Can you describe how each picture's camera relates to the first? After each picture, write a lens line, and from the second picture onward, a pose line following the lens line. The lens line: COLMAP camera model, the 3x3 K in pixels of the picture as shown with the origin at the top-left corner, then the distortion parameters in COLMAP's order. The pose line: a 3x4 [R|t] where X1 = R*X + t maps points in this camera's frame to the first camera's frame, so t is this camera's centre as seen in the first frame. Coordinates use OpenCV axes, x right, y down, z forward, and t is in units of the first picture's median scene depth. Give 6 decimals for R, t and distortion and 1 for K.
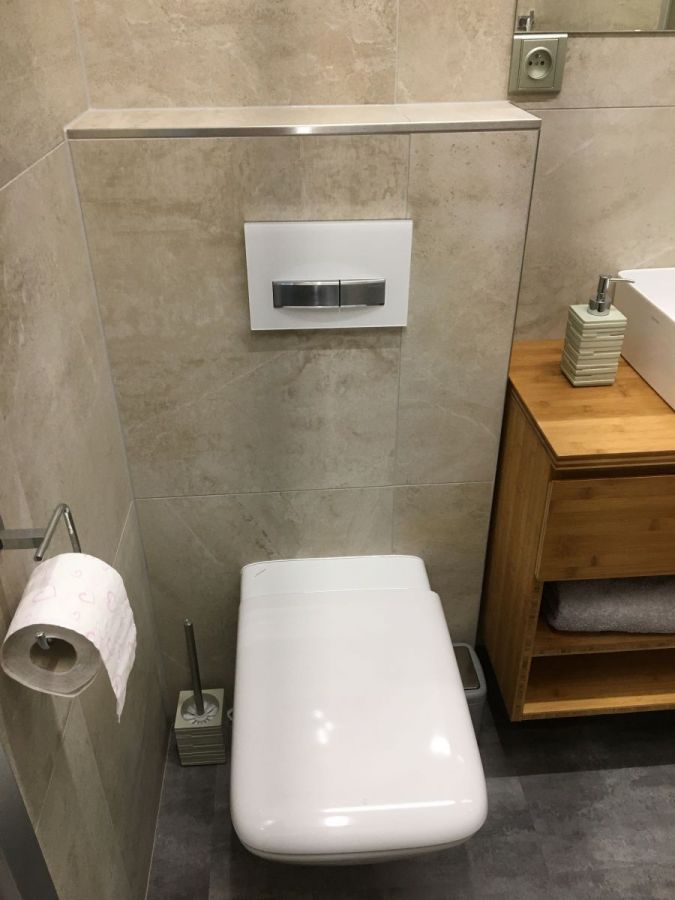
lens RADIAL K [[752.2, 0, 336.8], [0, 752.2, 446.6], [0, 0, 1]] dist [0.086773, -0.122457]
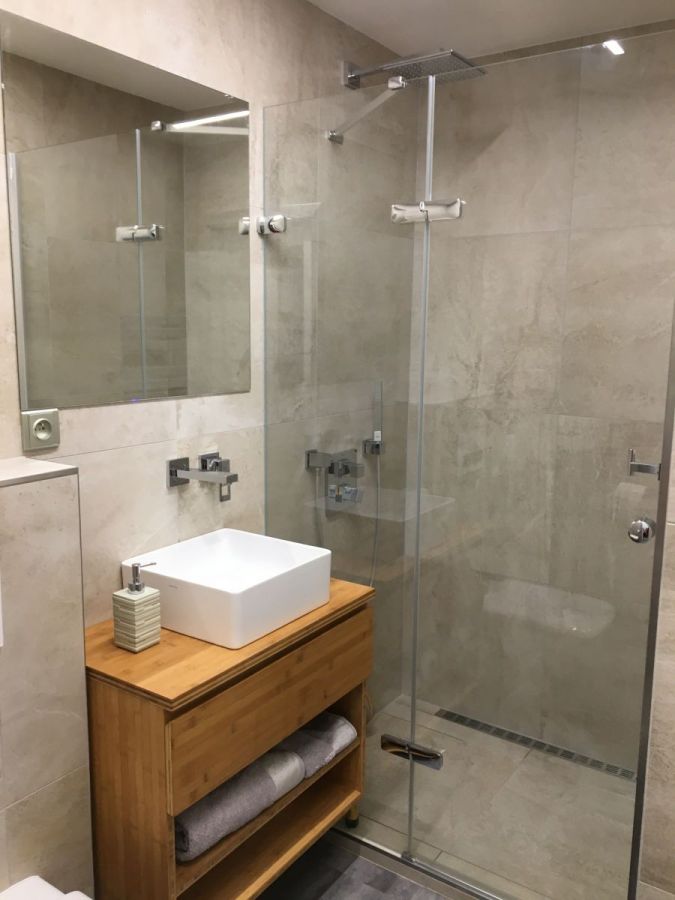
lens RADIAL K [[752.2, 0, 325.7], [0, 752.2, 454.0], [0, 0, 1]] dist [0.086773, -0.122457]
pose [[0.635049, -0.113683, 0.764061, -0.430560], [0.392063, 0.899679, -0.192002, -0.011028], [-0.665582, 0.421490, 0.615911, -0.130706]]
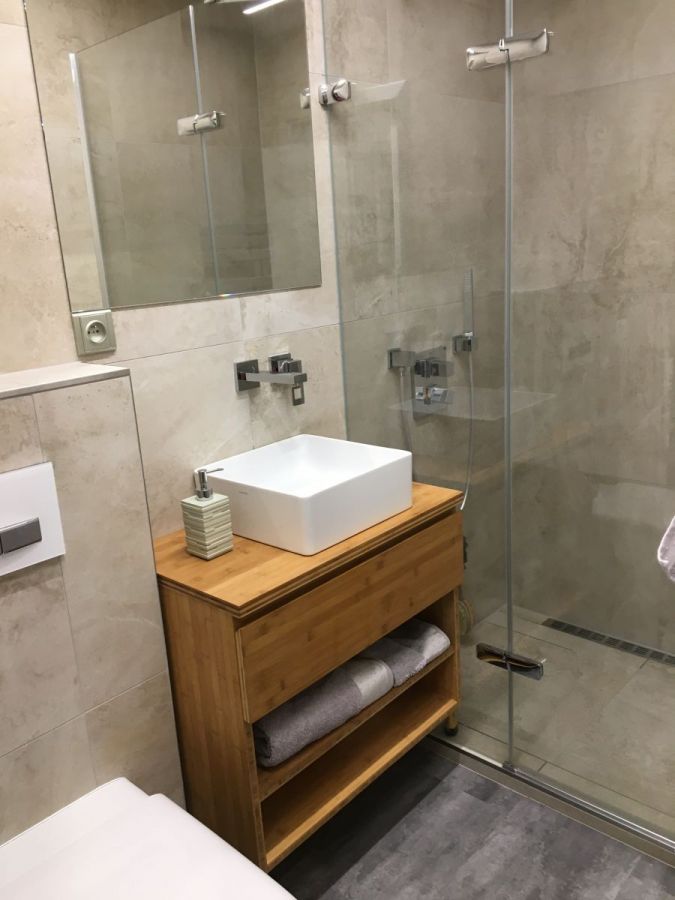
lens RADIAL K [[752.2, 0, 329.3], [0, 752.2, 452.1], [0, 0, 1]] dist [0.086773, -0.122457]
pose [[0.730406, -0.217505, 0.647456, -0.306060], [0.405978, 0.900564, -0.155458, 0.033554], [-0.549262, 0.376400, 0.746079, -0.082851]]
